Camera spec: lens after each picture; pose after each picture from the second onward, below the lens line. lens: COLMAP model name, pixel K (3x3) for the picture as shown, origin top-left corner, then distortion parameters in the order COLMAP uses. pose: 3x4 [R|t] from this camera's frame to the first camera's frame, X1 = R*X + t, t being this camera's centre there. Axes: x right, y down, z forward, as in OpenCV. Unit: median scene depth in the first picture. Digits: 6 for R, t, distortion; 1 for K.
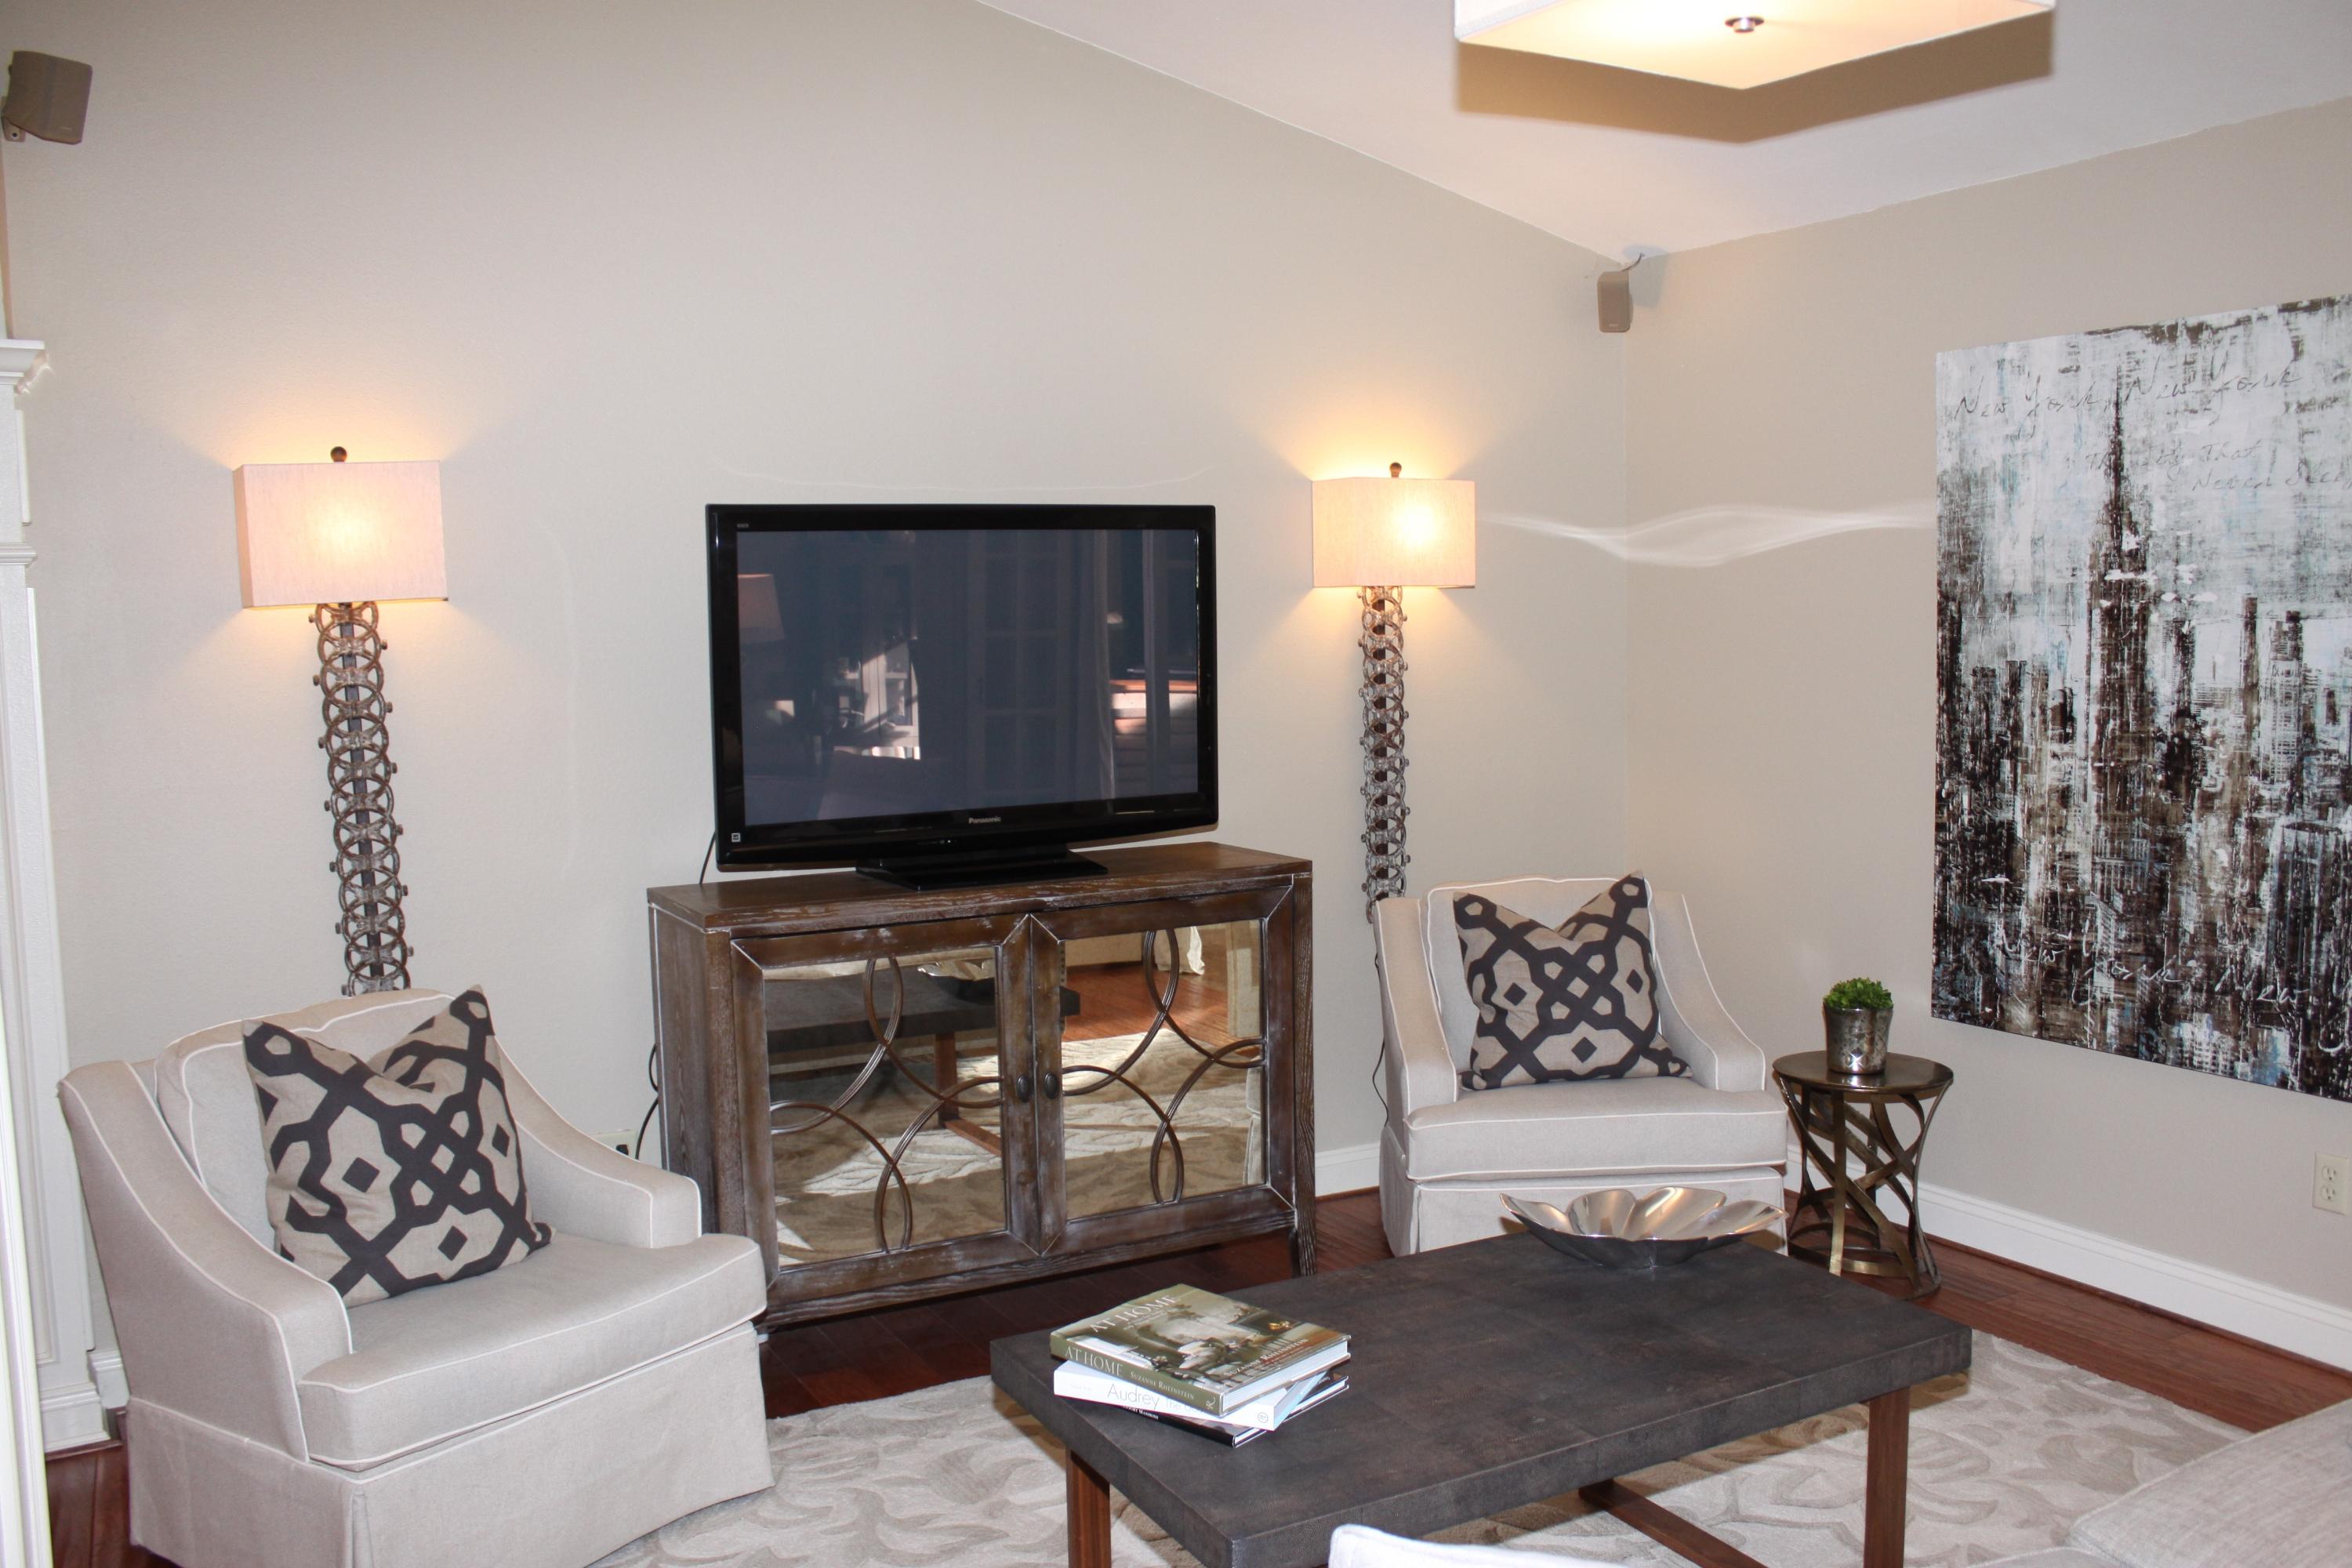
lens RADIAL K [[1983.7, 0, 1176.0], [0, 1983.7, 784.0], [0, 0, 1]] dist [-0.151901, 0.130235]
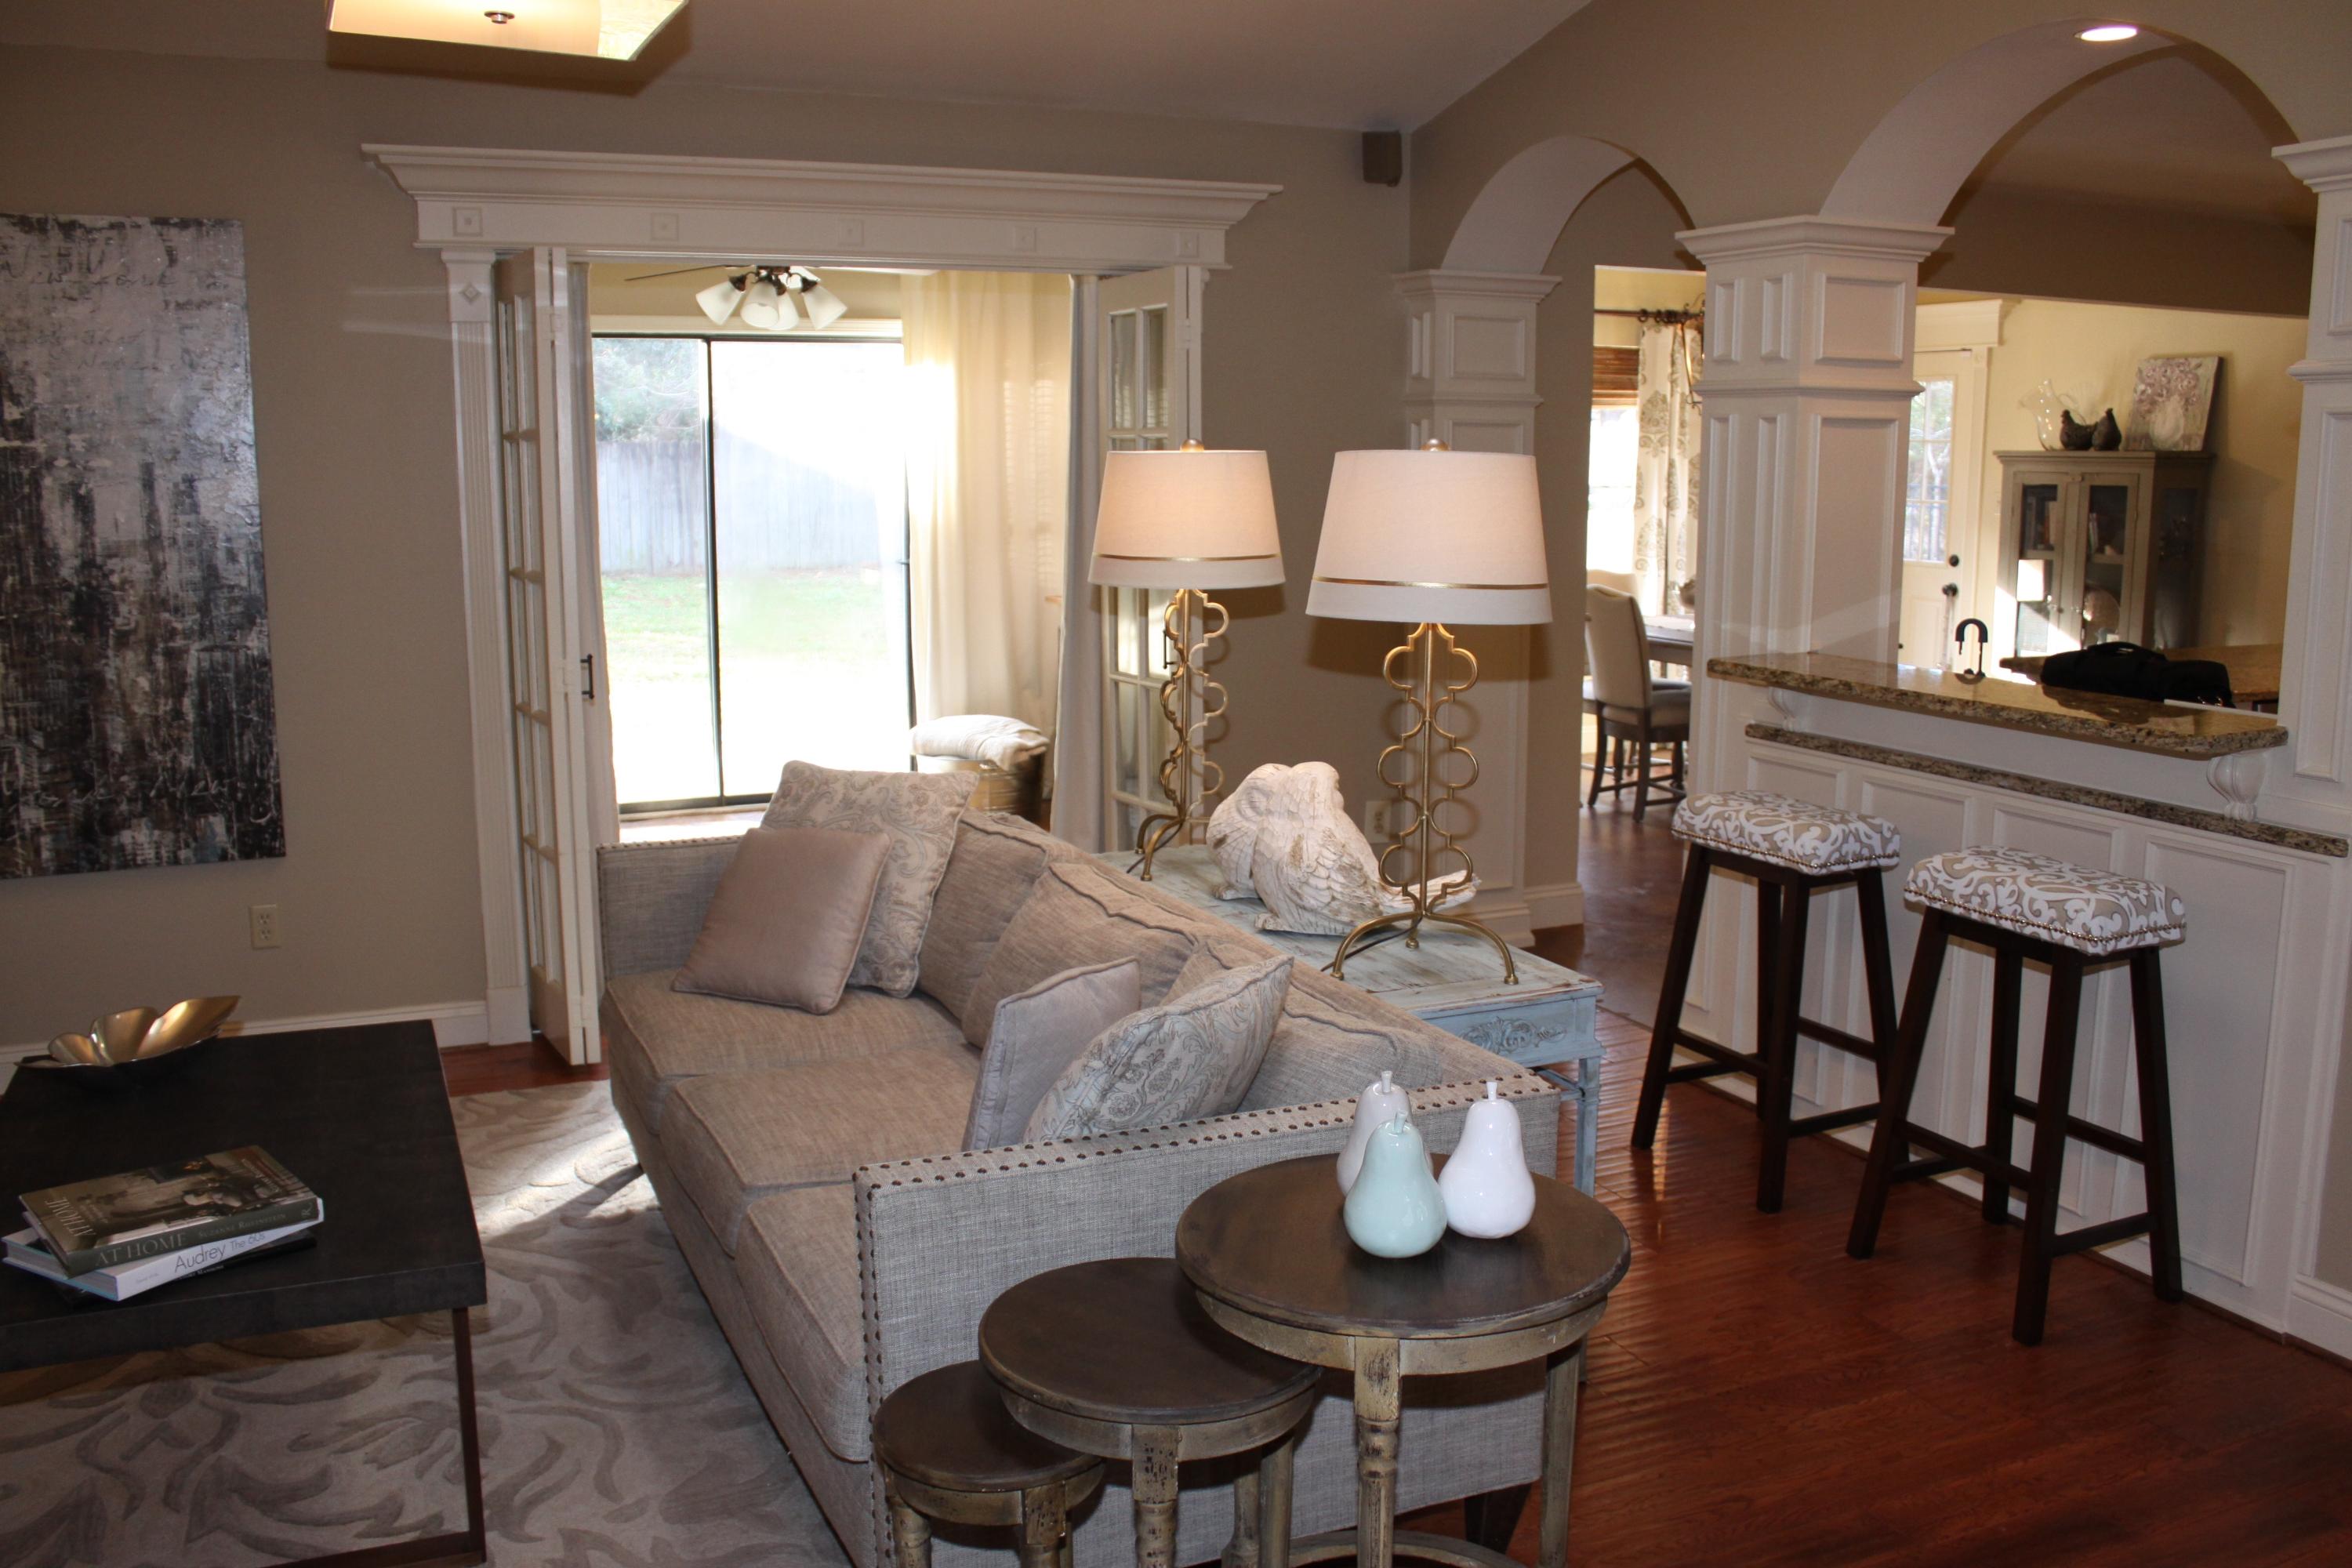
lens RADIAL K [[2013.9, 0, 1176.0], [0, 2013.9, 784.0], [0, 0, 1]] dist [-0.158028, 0.182425]
pose [[0.082352, -0.147892, 0.985569, -0.589074], [0.090915, 0.985919, 0.140348, -0.011869], [-0.992448, 0.078045, 0.094638, 0.251586]]
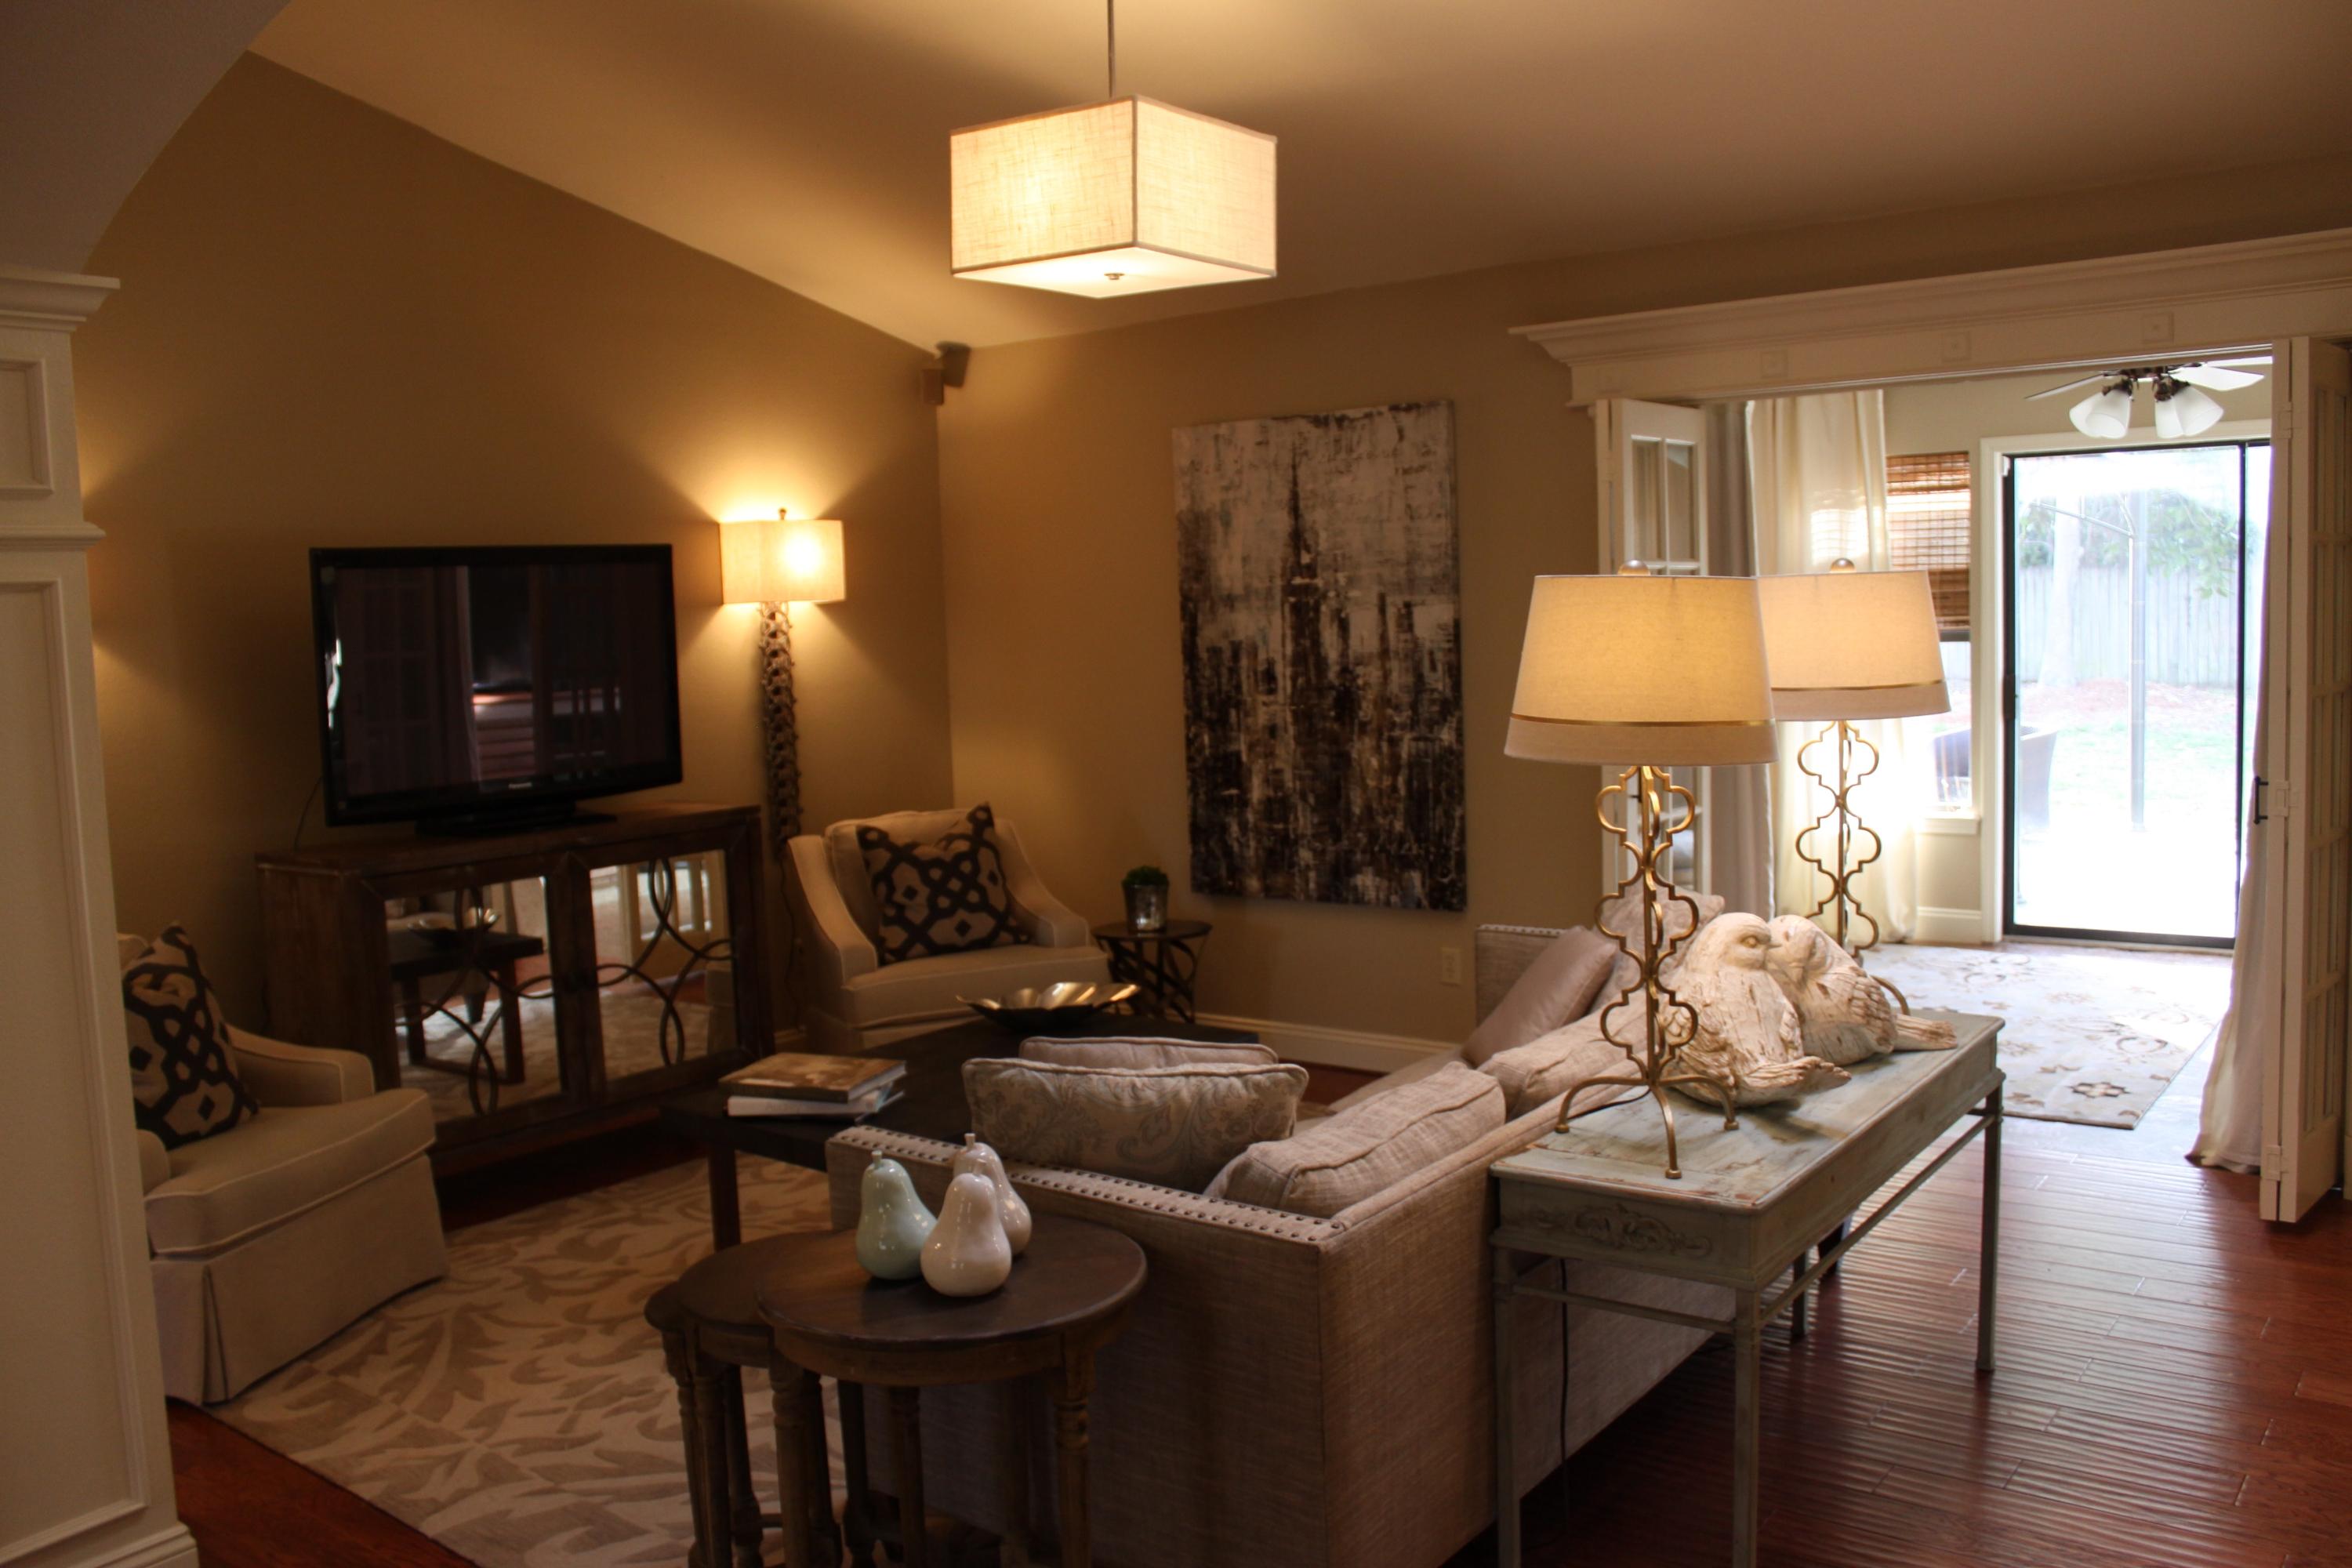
lens RADIAL K [[1983.7, 0, 1176.0], [0, 1983.7, 784.0], [0, 0, 1]] dist [-0.151901, 0.130235]
pose [[0.916664, -0.053295, 0.396089, -0.222054], [0.057002, 0.998371, 0.002415, 0.041263], [-0.395572, 0.020364, 0.918209, -0.382037]]
